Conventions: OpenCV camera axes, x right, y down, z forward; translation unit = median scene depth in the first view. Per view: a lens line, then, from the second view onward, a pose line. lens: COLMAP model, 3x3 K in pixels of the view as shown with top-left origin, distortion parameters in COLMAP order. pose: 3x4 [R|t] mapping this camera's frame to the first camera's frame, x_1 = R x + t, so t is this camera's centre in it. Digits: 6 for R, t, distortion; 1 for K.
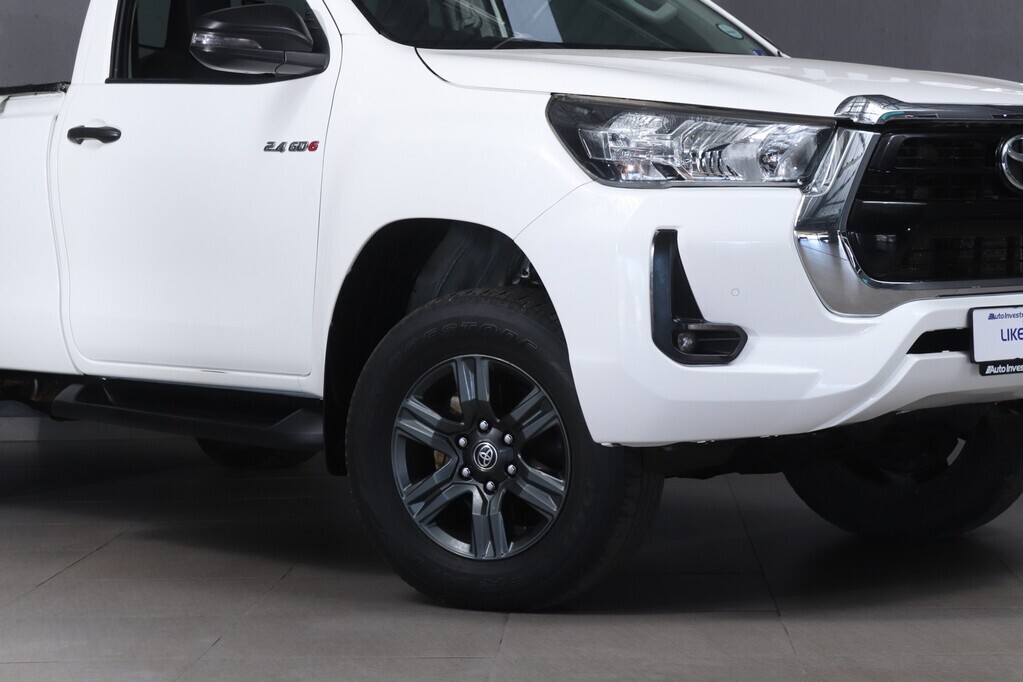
lens RADIAL K [[2470.8, 0, 511.5], [0, 2470.8, 341.0], [0, 0, 1]] dist [0.088466, 0.151130]
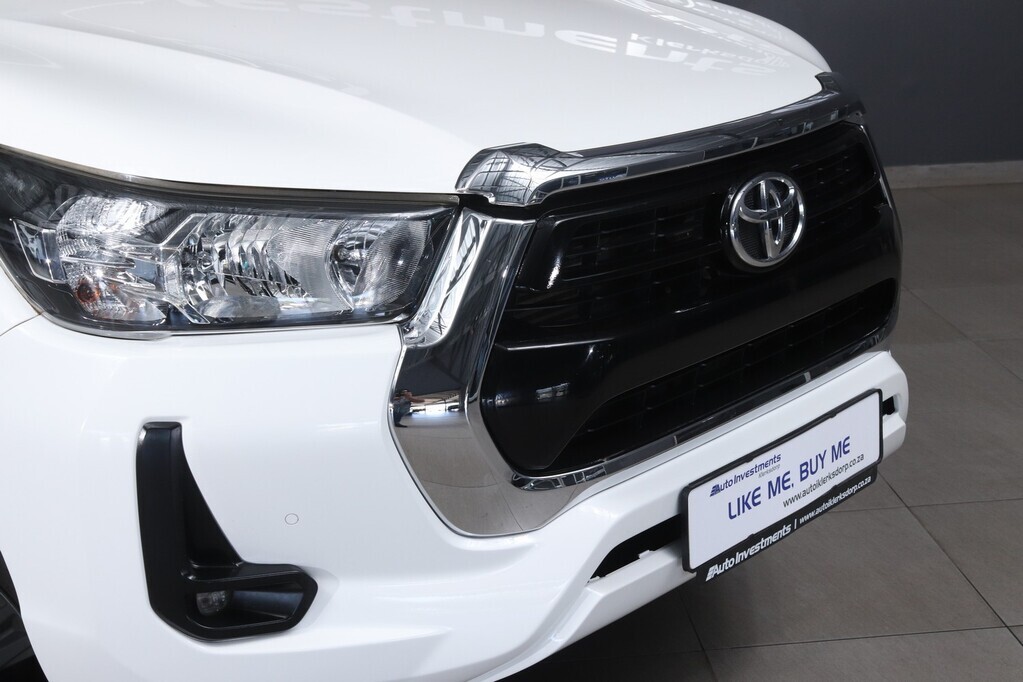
lens RADIAL K [[1606.7, 0, 511.5], [0, 1606.7, 341.0], [0, 0, 1]] dist [-0.012434, -0.010311]
pose [[0.990992, -0.050382, 0.124080, 0.094835], [0.018930, 0.969930, 0.242648, -0.146476], [-0.132574, -0.238113, 0.962147, 0.629677]]
